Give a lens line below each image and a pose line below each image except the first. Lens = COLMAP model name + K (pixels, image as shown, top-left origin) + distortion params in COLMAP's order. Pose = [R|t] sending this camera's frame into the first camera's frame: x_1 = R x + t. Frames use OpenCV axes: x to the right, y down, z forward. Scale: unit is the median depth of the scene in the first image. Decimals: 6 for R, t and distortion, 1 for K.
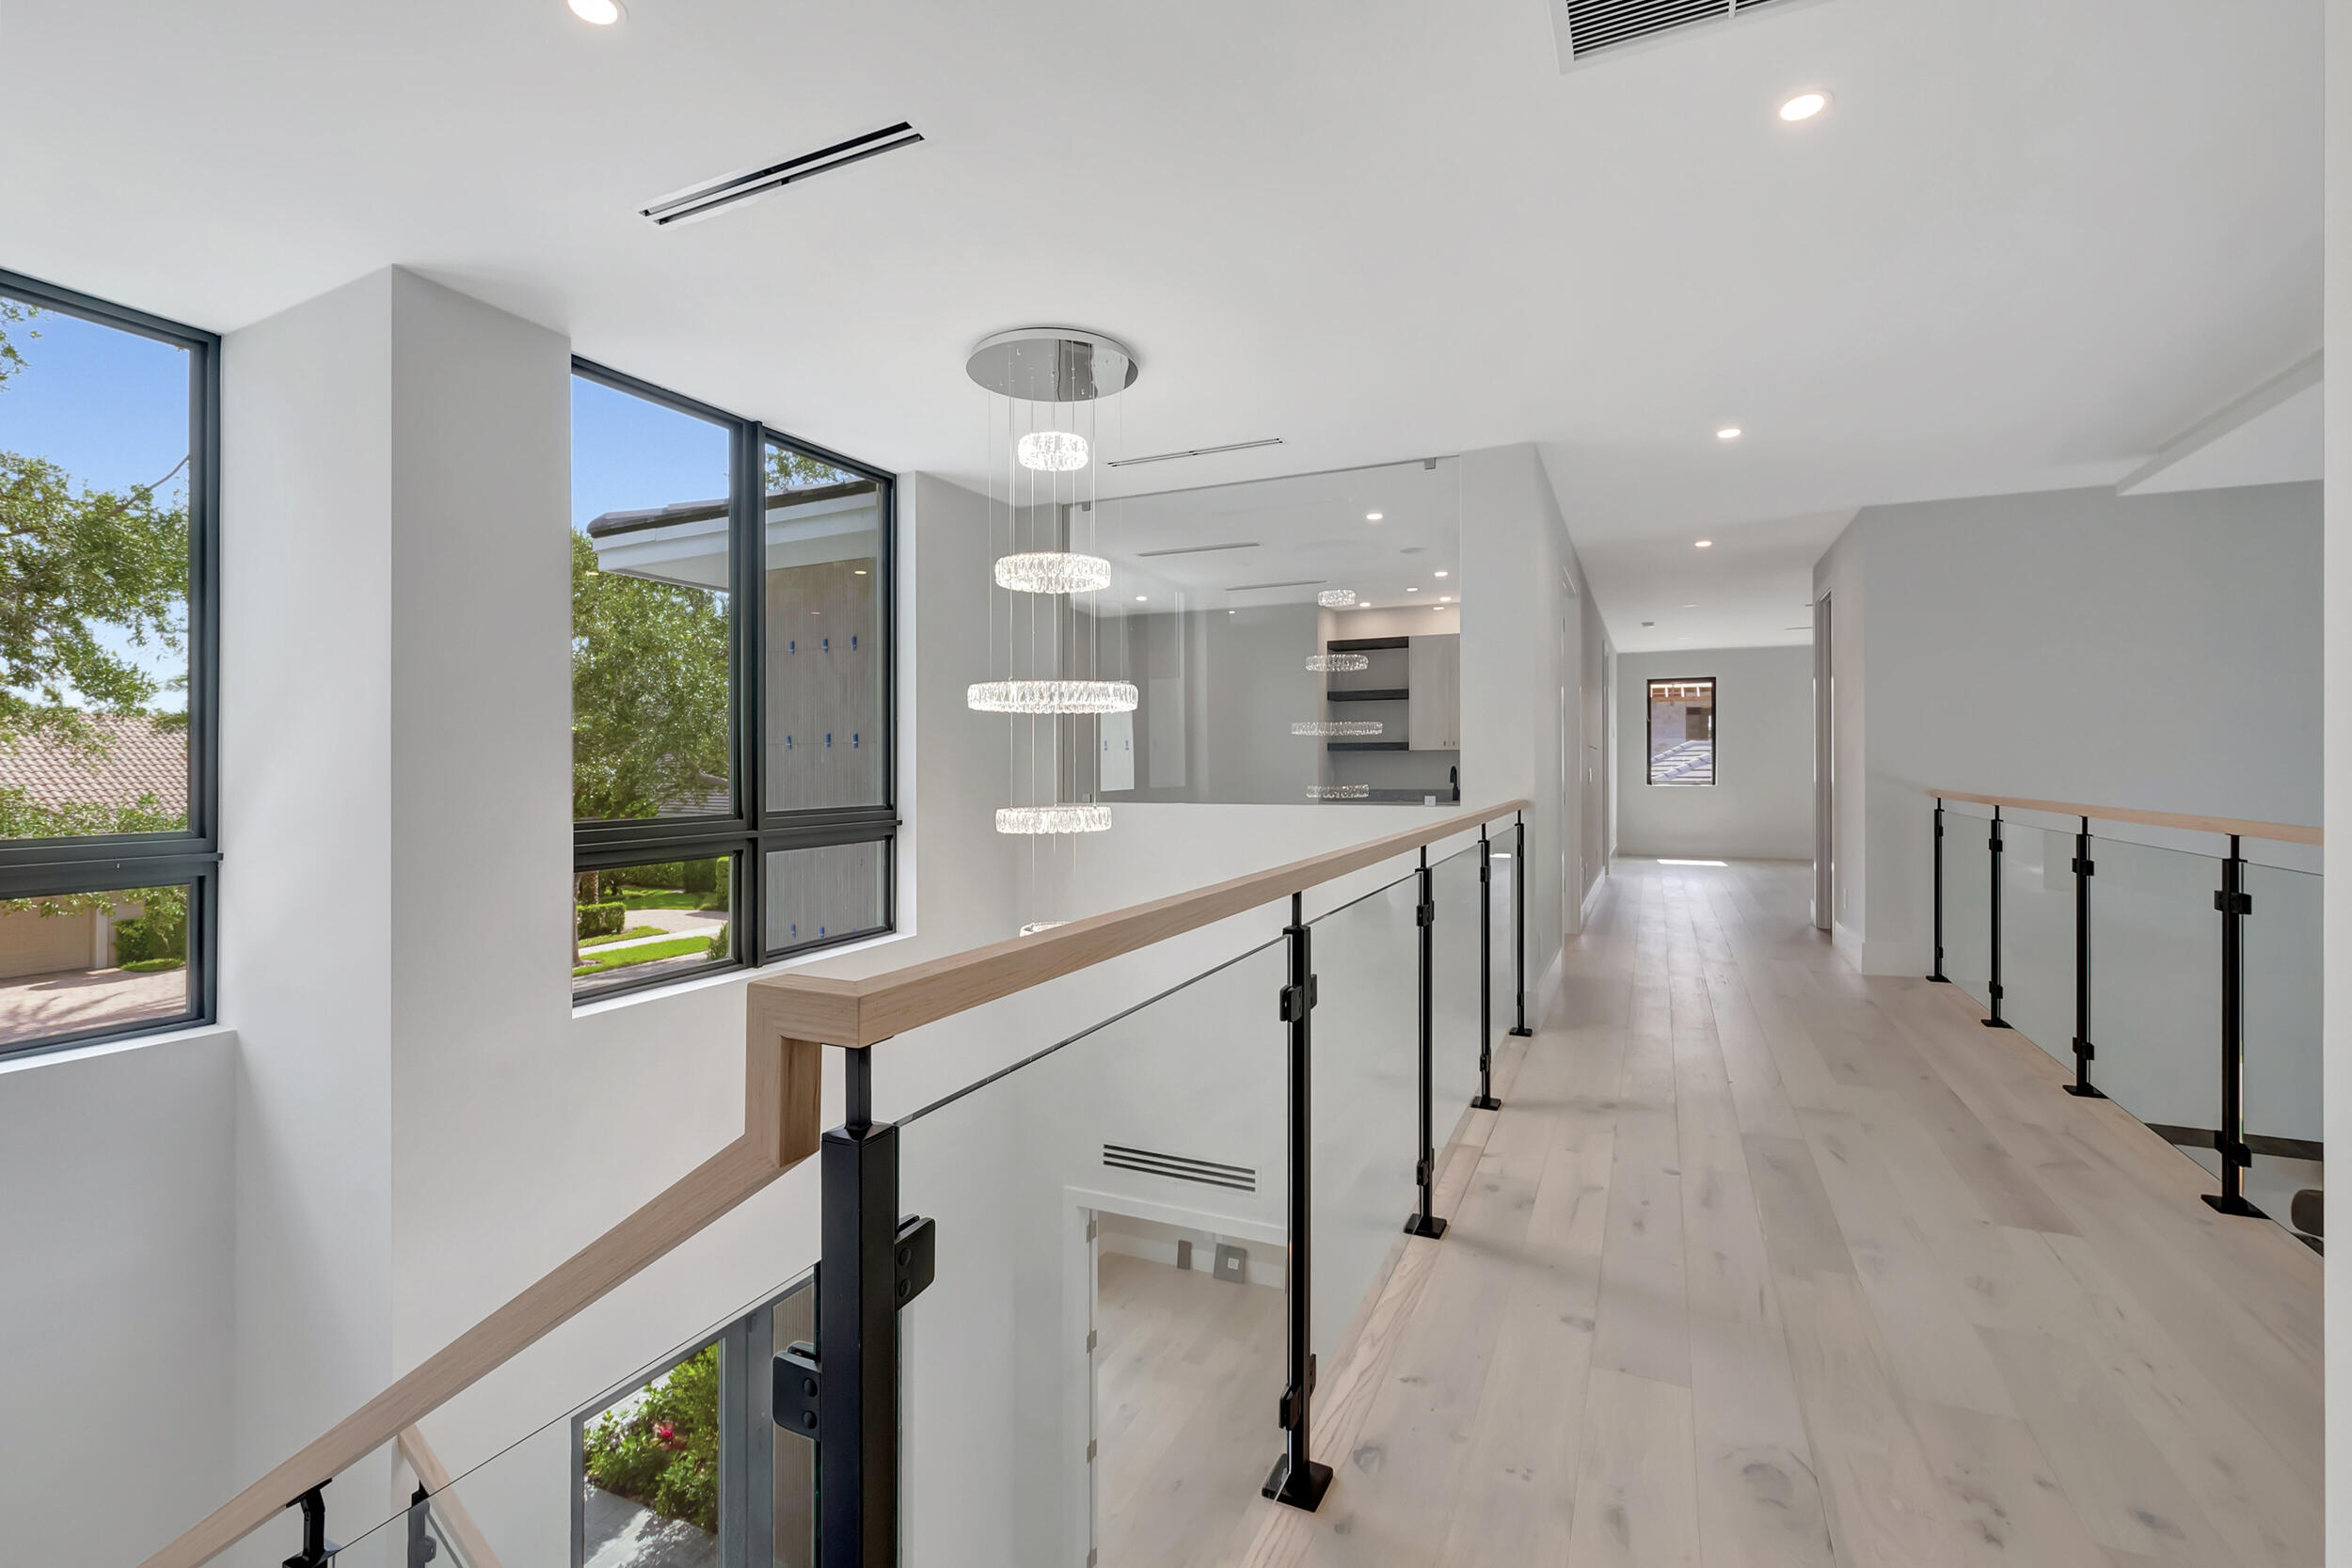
lens RADIAL K [[1048.1, 0, 1181.3], [0, 1048.1, 771.4], [0, 0, 1]] dist [-0.000370, 0.000507]
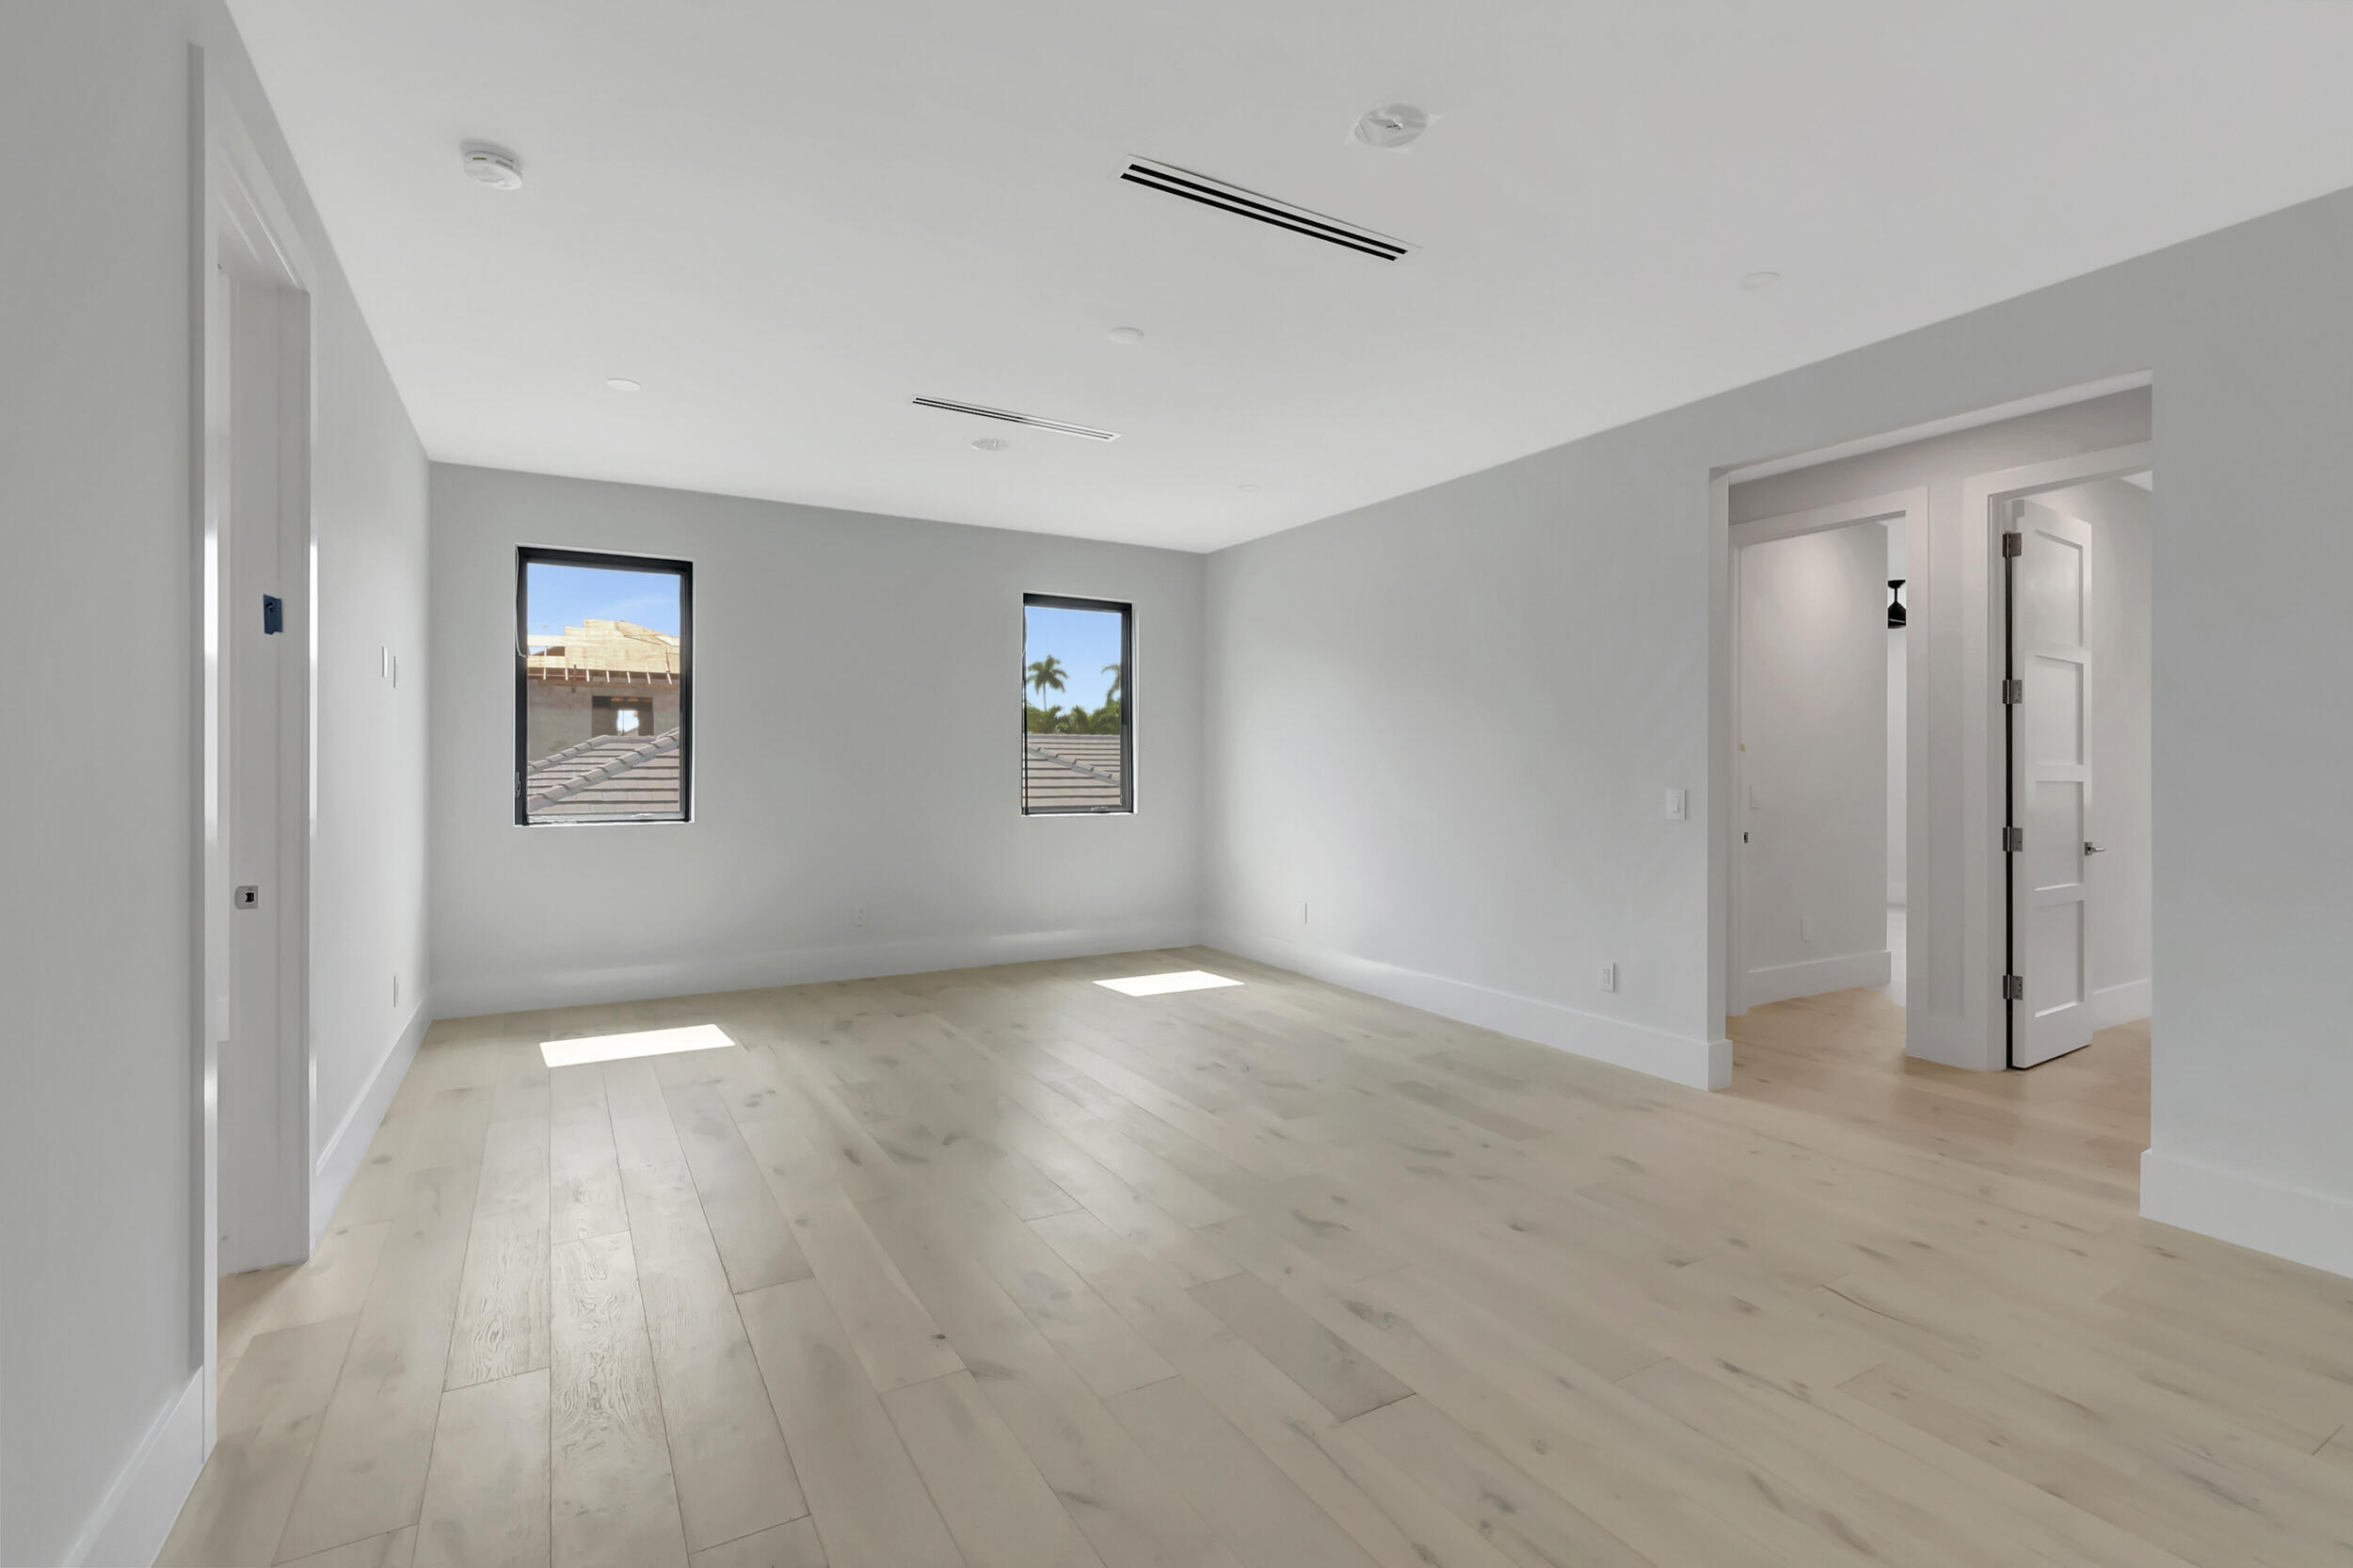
lens RADIAL K [[1048.6, 0, 1181.8], [0, 1048.6, 771.4], [0, 0, 1]] dist [-0.000370, 0.000507]
pose [[0.569101, 0.006550, 0.822242, 0.162155], [-0.004086, 0.999978, -0.005138, -0.003770], [-0.822258, -0.000436, 0.569115, 0.351627]]
